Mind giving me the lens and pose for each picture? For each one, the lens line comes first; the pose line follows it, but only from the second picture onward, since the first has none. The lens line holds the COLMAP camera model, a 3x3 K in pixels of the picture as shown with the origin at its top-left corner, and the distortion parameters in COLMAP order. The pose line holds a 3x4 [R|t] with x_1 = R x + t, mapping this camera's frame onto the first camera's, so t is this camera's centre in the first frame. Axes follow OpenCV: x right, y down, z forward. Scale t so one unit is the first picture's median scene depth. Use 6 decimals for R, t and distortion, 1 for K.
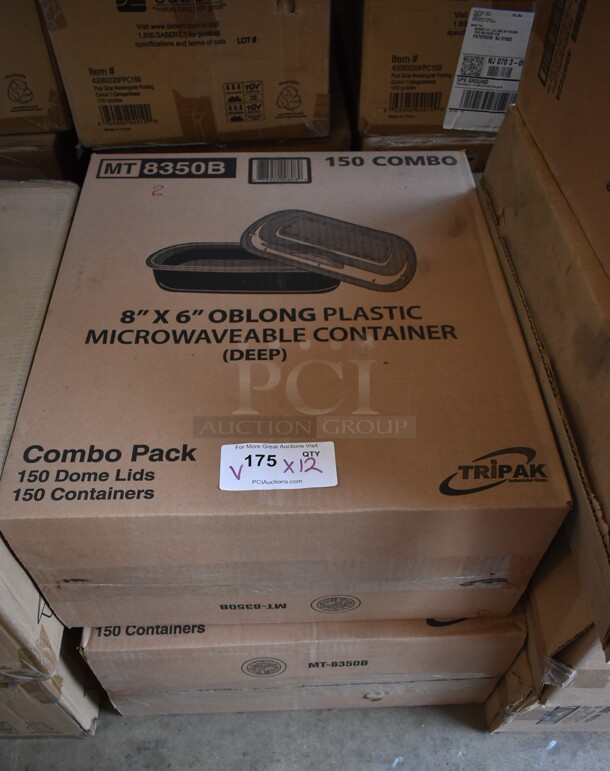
lens RADIAL K [[690.4, 0, 305.3], [0, 690.4, 455.4], [0, 0, 1]] dist [-0.022534, 0.007557]
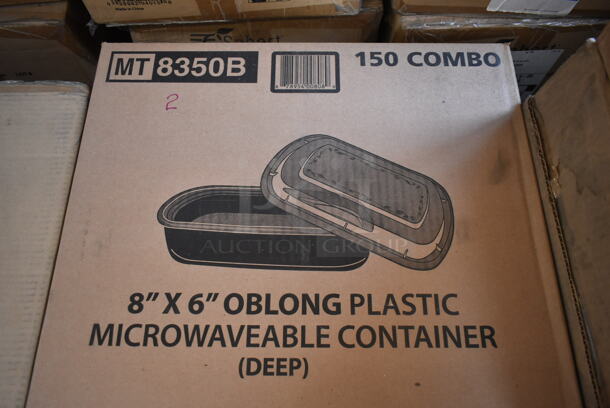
lens RADIAL K [[462.5, 0, 304.5], [0, 462.5, 204.9], [0, 0, 1]] dist [-0.021616, 0.006869]
pose [[0.999331, 0.028703, -0.022662, -0.021467], [-0.022226, 0.968780, 0.246925, -0.442531], [0.029042, -0.246257, 0.968769, 0.406749]]
